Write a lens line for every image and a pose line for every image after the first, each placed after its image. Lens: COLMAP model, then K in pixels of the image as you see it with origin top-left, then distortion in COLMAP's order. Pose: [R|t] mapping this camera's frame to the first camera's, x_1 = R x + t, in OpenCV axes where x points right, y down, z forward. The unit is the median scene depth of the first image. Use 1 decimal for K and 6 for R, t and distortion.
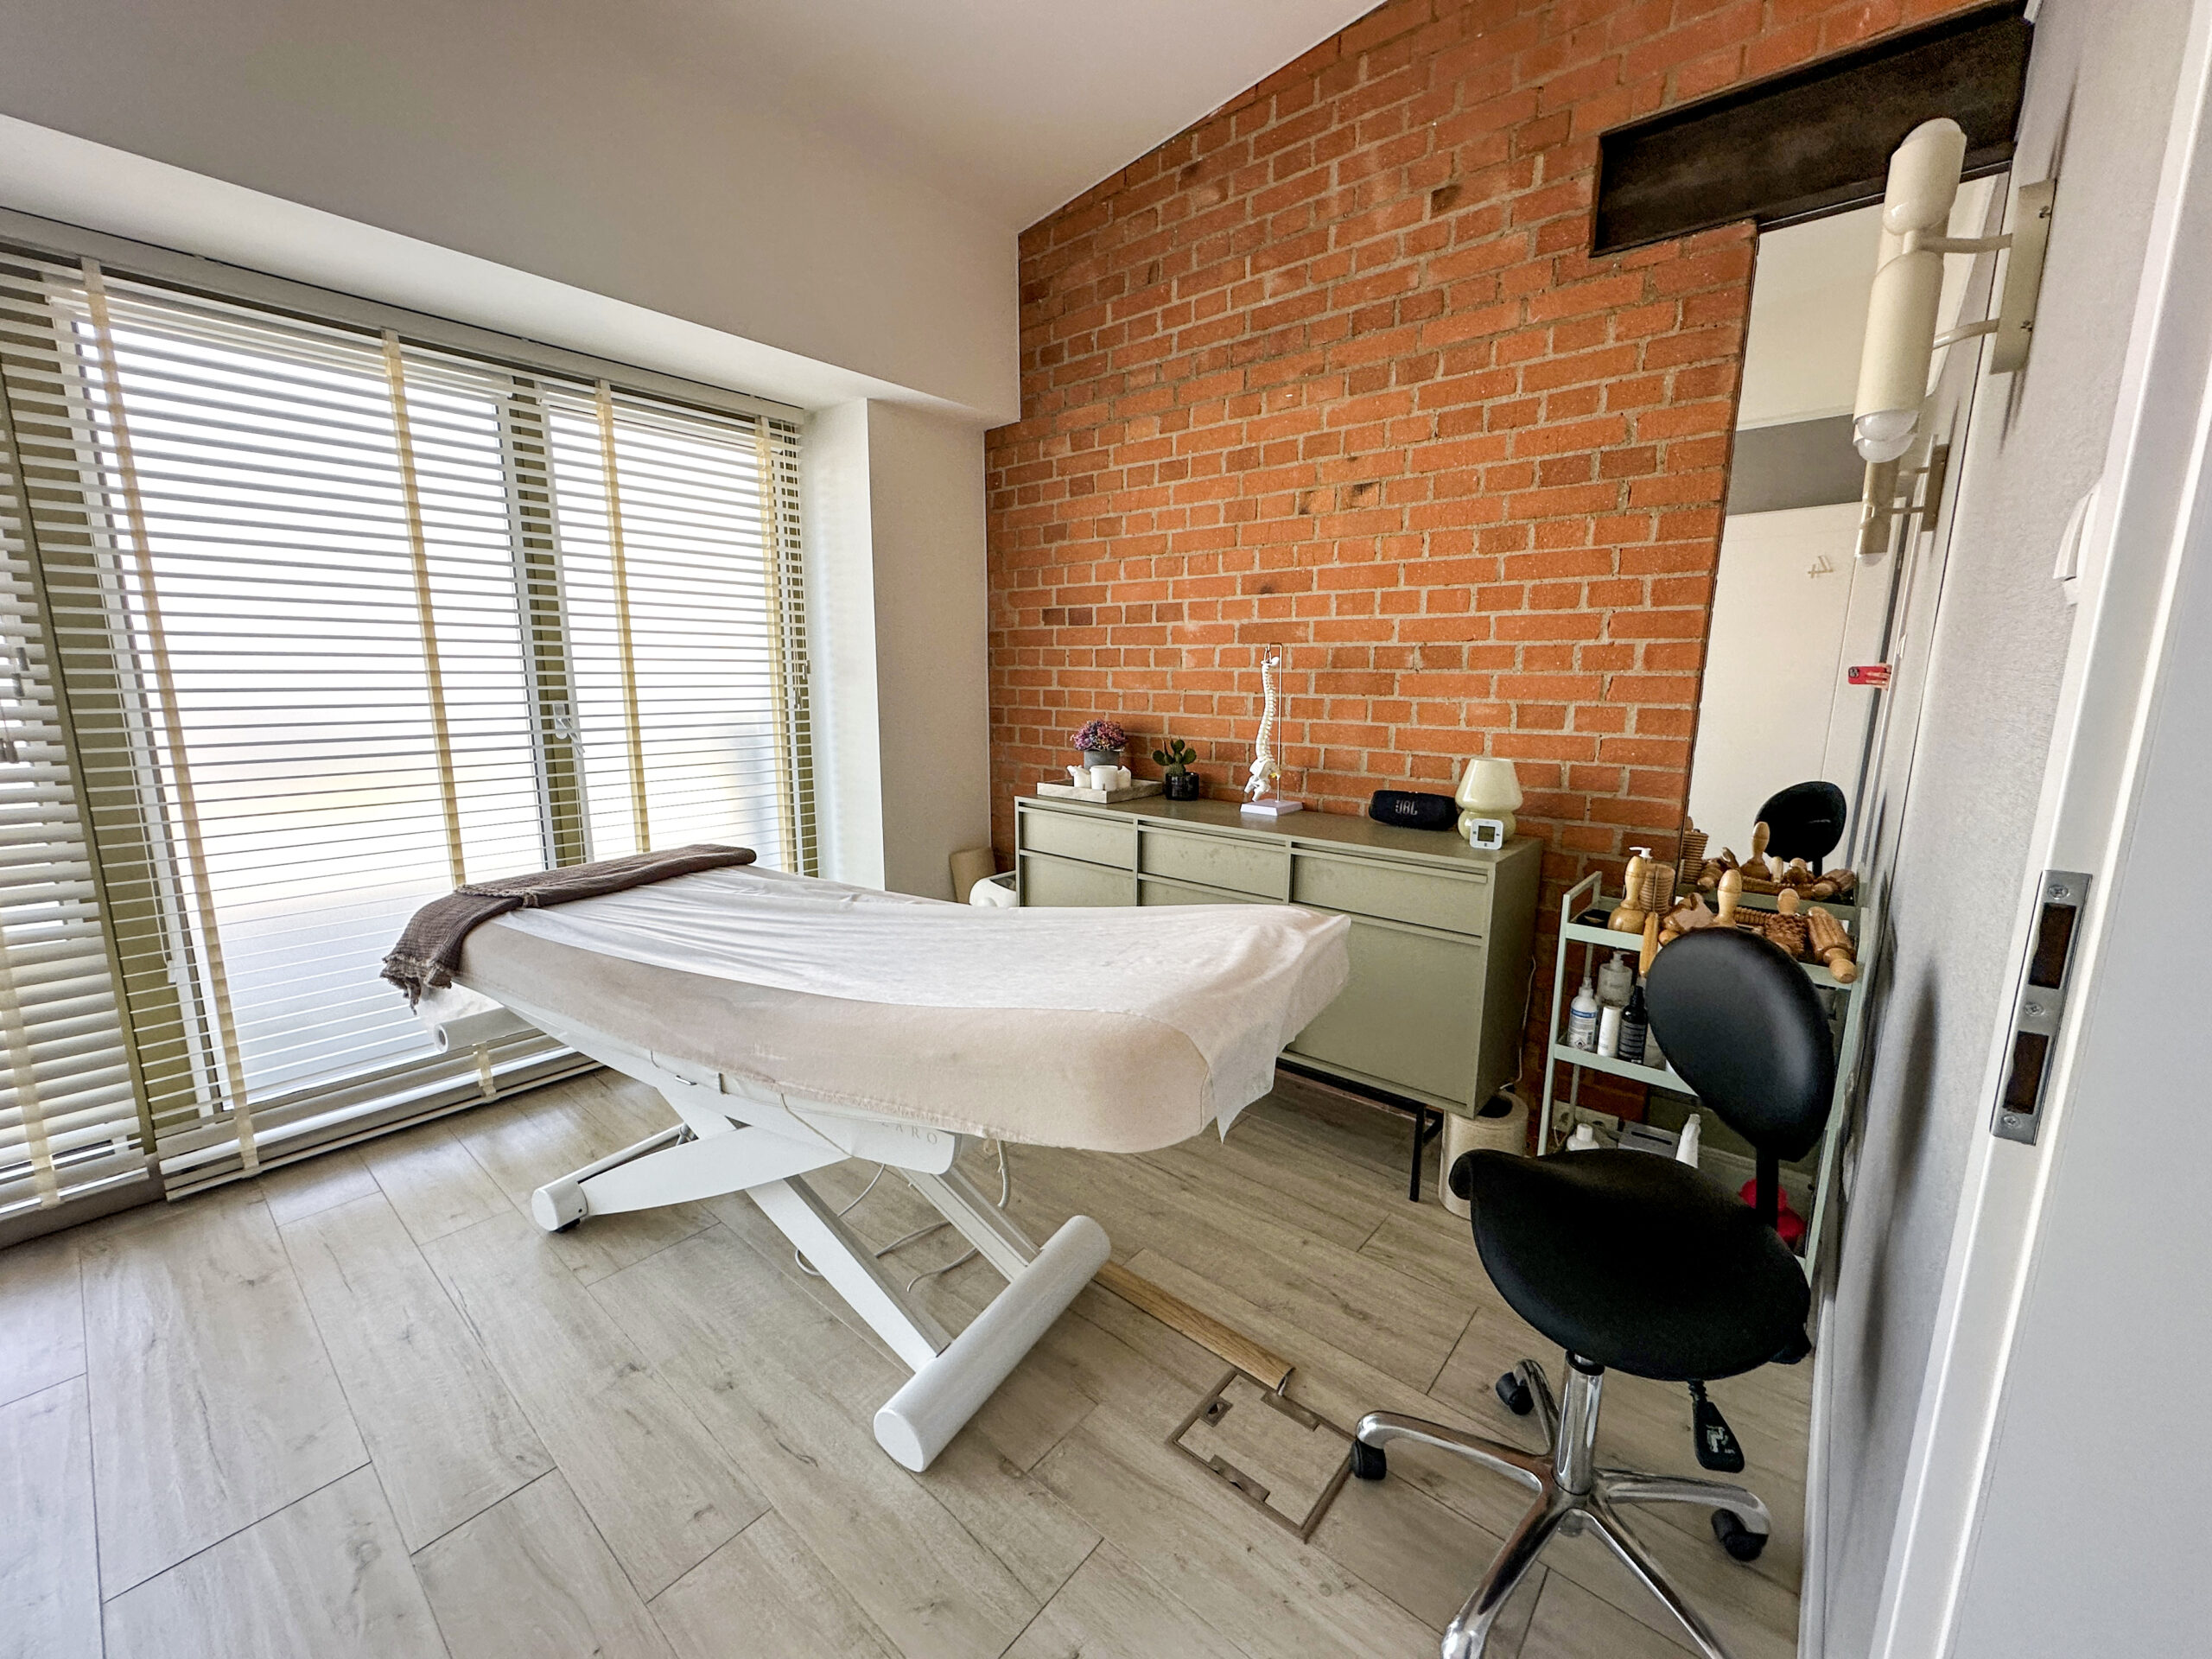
lens RADIAL K [[878.5, 0, 1106.0], [0, 878.5, 829.5], [0, 0, 1]] dist [-0.005419, -0.000018]
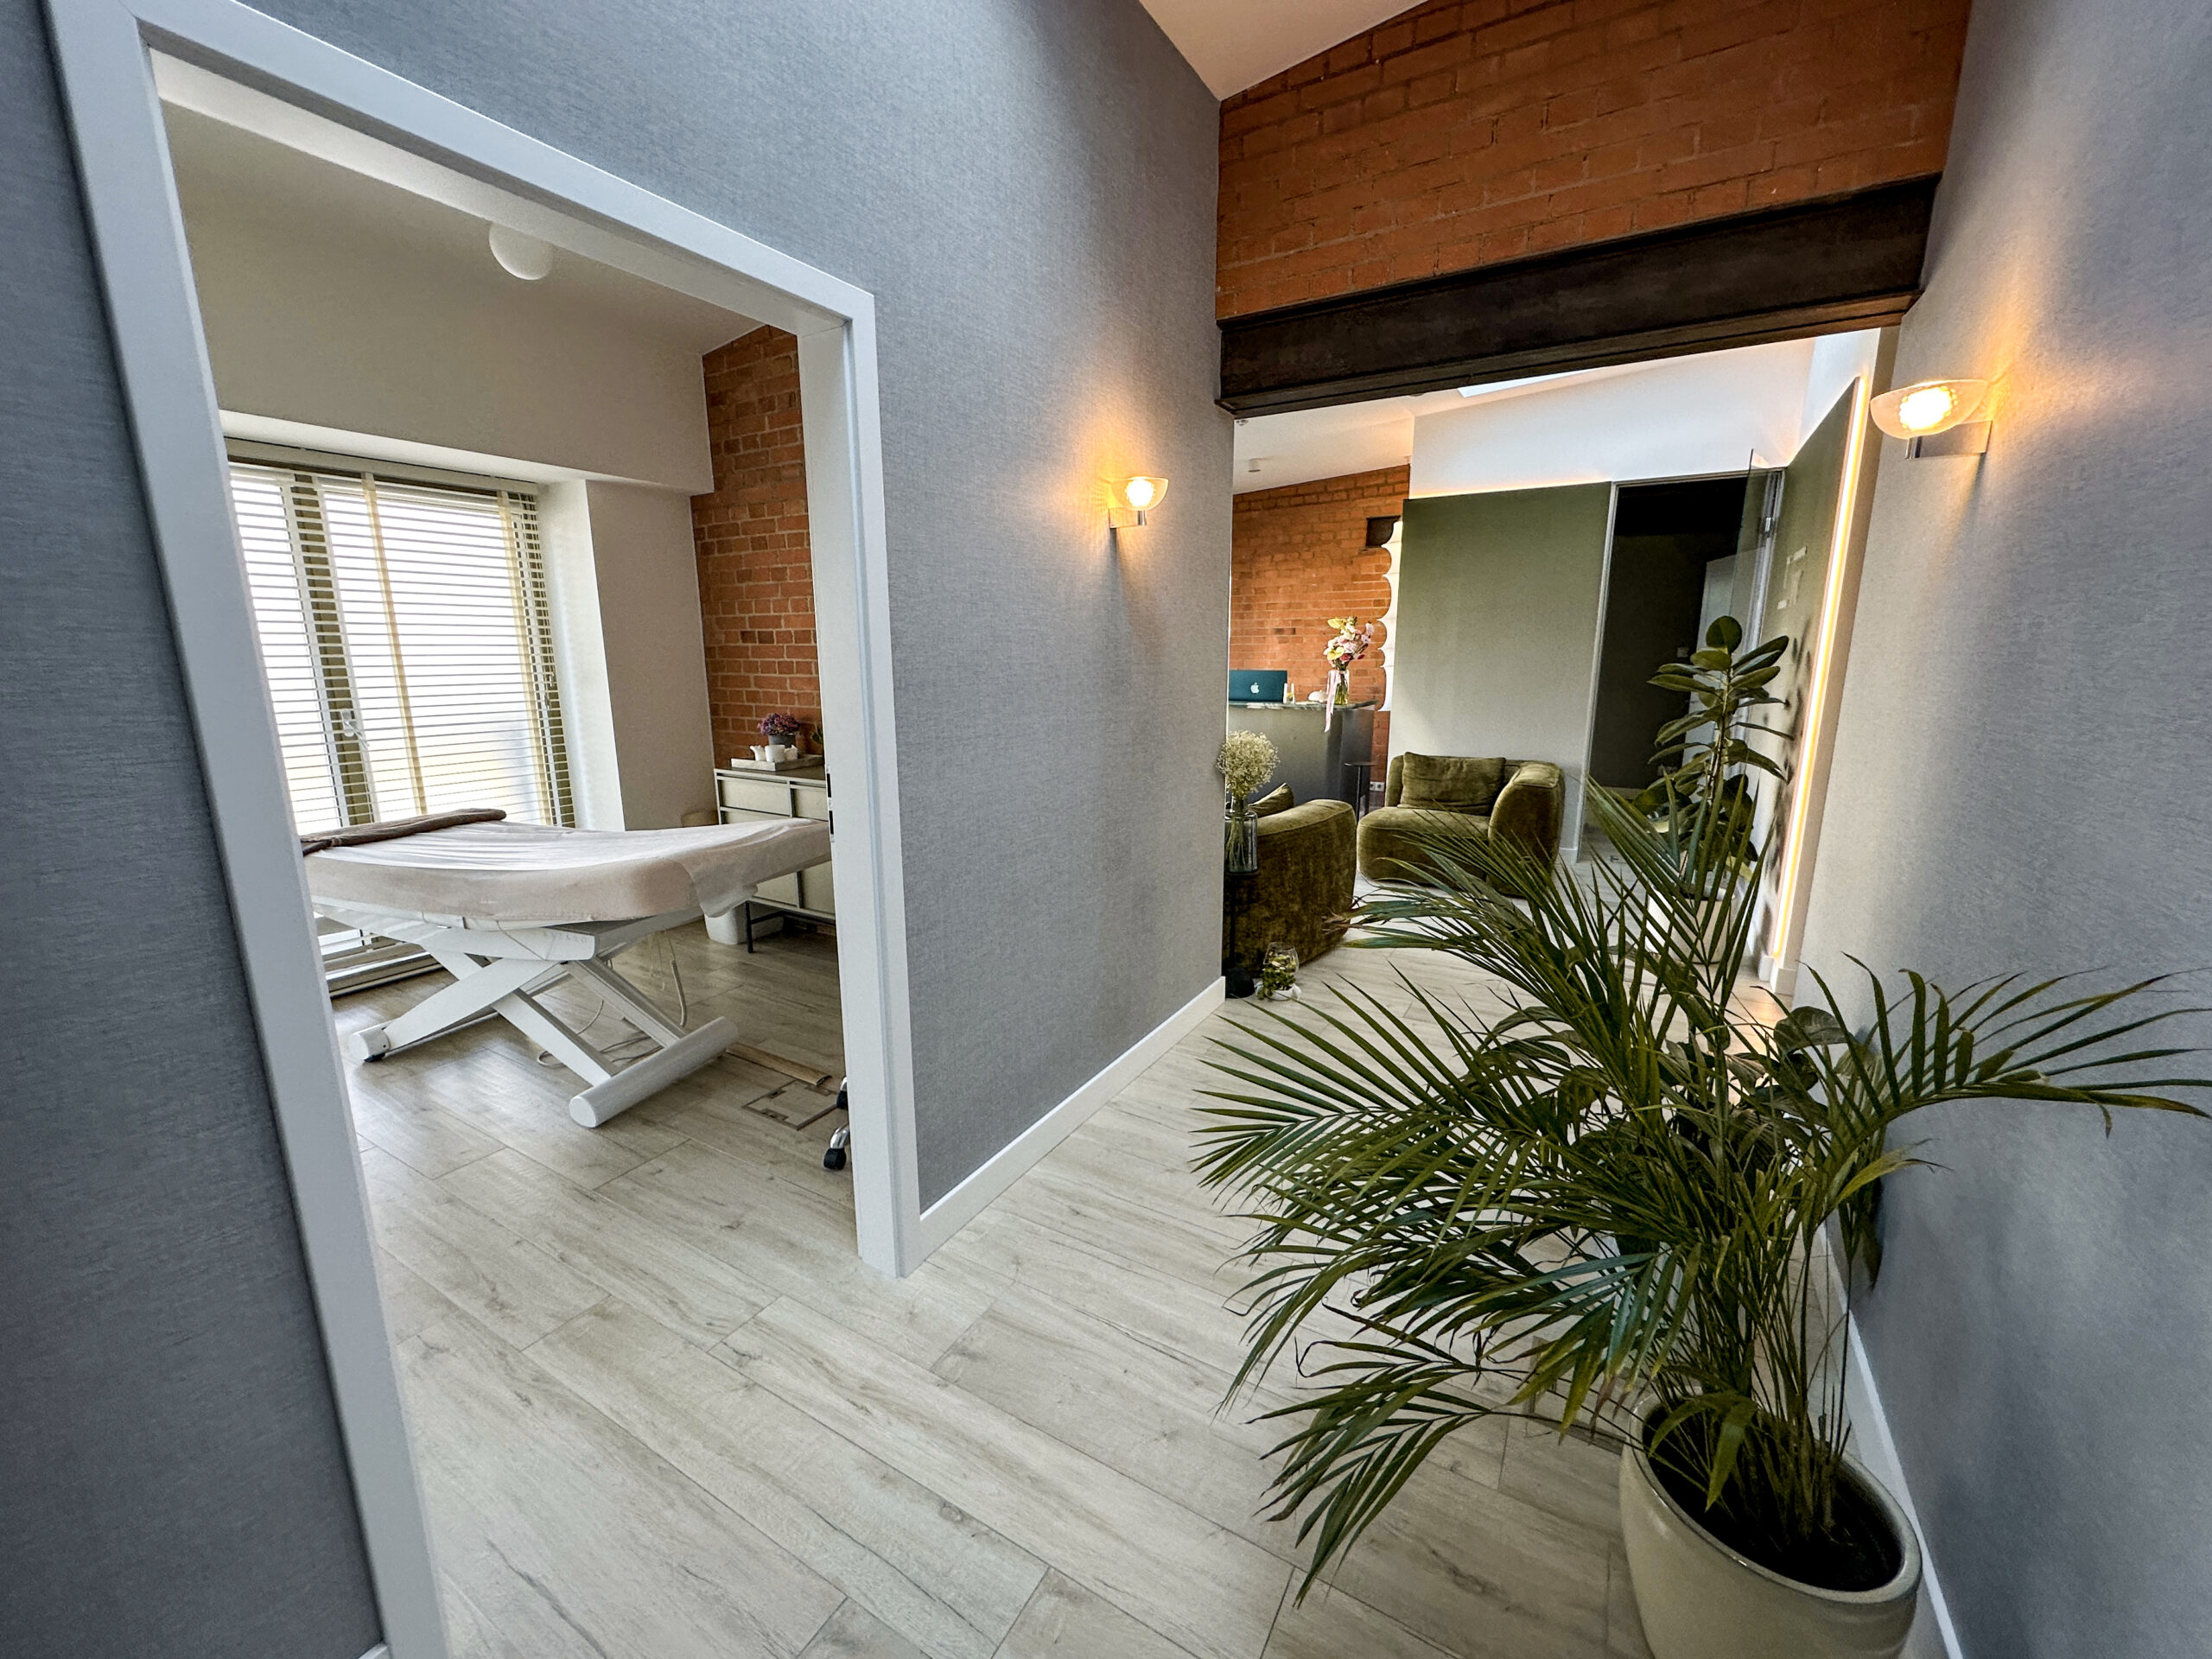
lens RADIAL K [[879.9, 0, 1108.4], [0, 879.9, 827.4], [0, 0, 1]] dist [-0.002392, 0.000083]
pose [[0.986144, -0.043675, 0.160040, 0.290161], [0.039968, 0.998854, 0.026311, 0.044247], [-0.161006, -0.019550, 0.986760, -0.493718]]
